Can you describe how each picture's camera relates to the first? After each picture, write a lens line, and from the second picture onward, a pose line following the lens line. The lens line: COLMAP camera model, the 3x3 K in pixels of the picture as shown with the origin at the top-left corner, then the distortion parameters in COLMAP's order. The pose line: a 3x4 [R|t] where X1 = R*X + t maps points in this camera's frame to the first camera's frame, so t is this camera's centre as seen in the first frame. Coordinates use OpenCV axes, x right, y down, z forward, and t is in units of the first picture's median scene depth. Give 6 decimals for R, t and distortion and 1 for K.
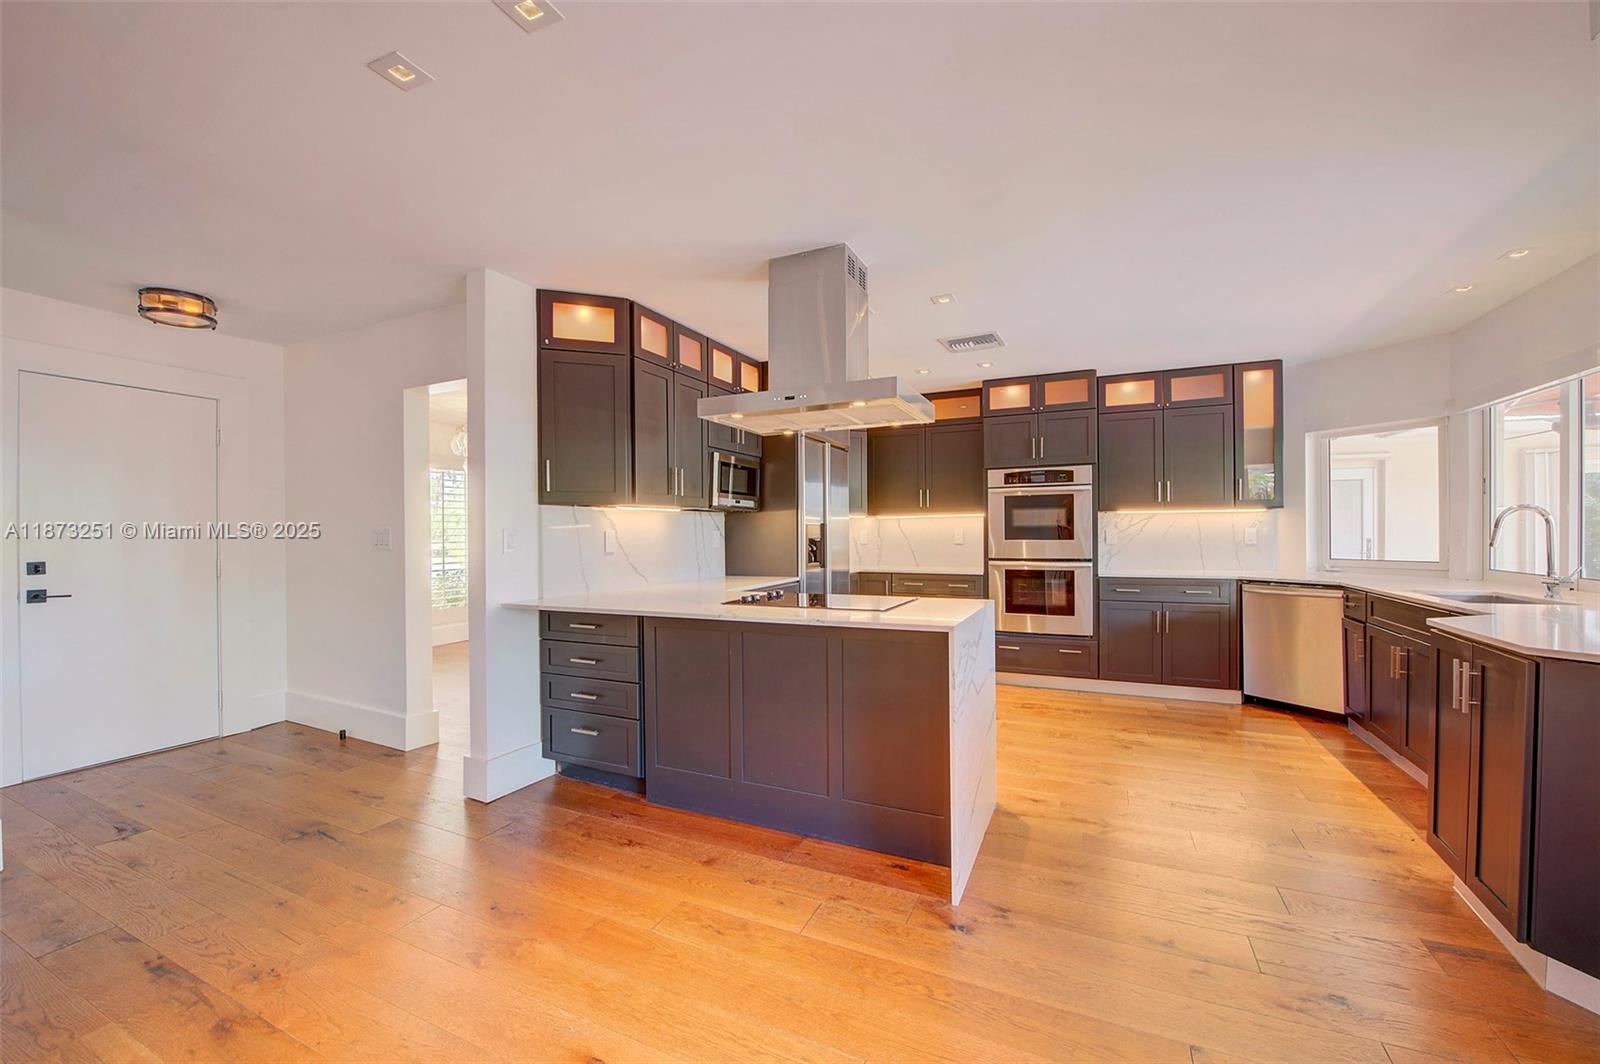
lens RADIAL K [[634.8, 0, 803.0], [0, 634.8, 534.1], [0, 0, 1]] dist [-0.016907, -0.001822]
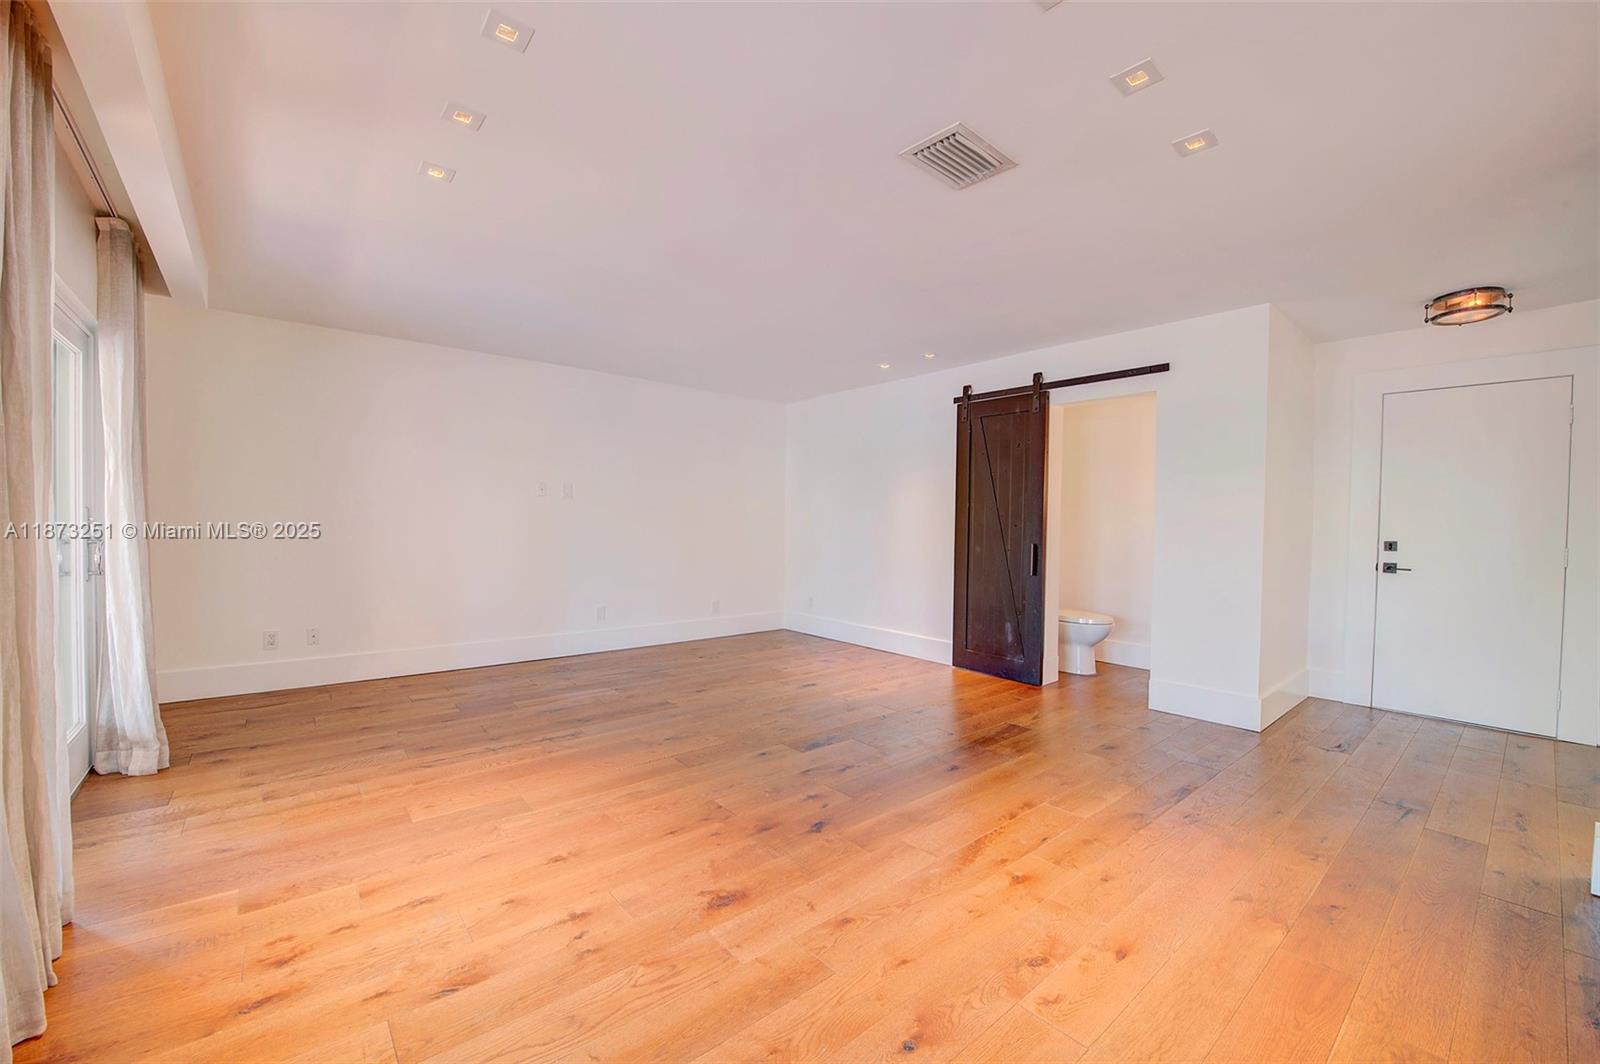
lens RADIAL K [[634.8, 0, 800.4], [0, 634.8, 535.0], [0, 0, 1]] dist [-0.016907, -0.001822]
pose [[-0.426417, 0.015565, -0.904393, 0.374163], [-0.018110, 0.999505, 0.025741, 0.017285], [0.904345, 0.027355, -0.425924, 0.362762]]
